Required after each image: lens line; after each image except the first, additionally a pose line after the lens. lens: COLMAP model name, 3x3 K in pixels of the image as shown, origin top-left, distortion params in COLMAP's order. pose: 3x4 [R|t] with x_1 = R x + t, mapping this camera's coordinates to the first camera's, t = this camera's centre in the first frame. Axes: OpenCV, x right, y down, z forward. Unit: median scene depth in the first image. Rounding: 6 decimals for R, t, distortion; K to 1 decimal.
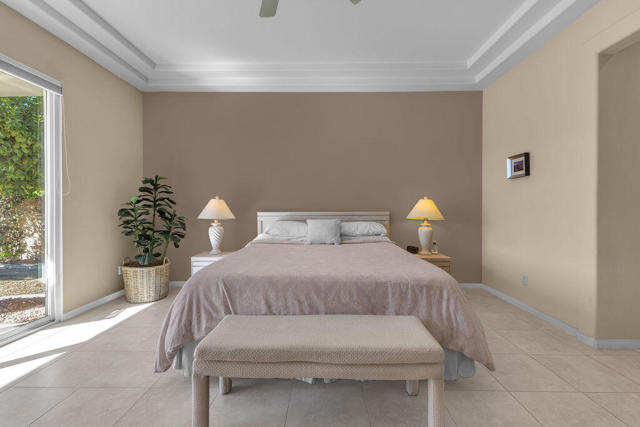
lens RADIAL K [[276.8, 0, 320.6], [0, 276.8, 211.9], [0, 0, 1]] dist [0.001137, -0.001232]
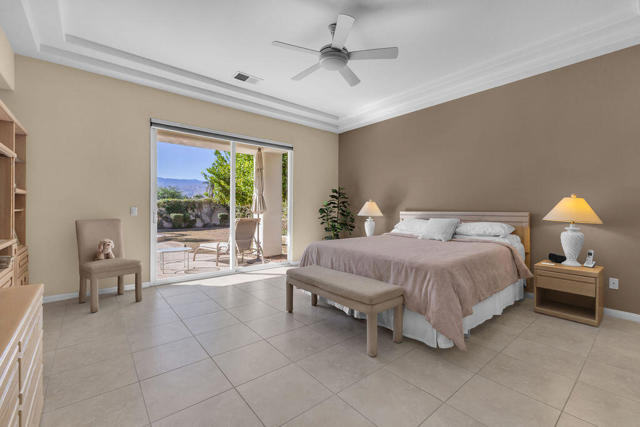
lens RADIAL K [[276.8, 0, 318.5], [0, 276.8, 210.4], [0, 0, 1]] dist [0.001137, -0.001232]
pose [[0.645582, 0.006573, -0.763662, 0.534020], [-0.012218, 0.999924, -0.001722, 0.002627], [0.763593, 0.010442, 0.645613, -0.095891]]
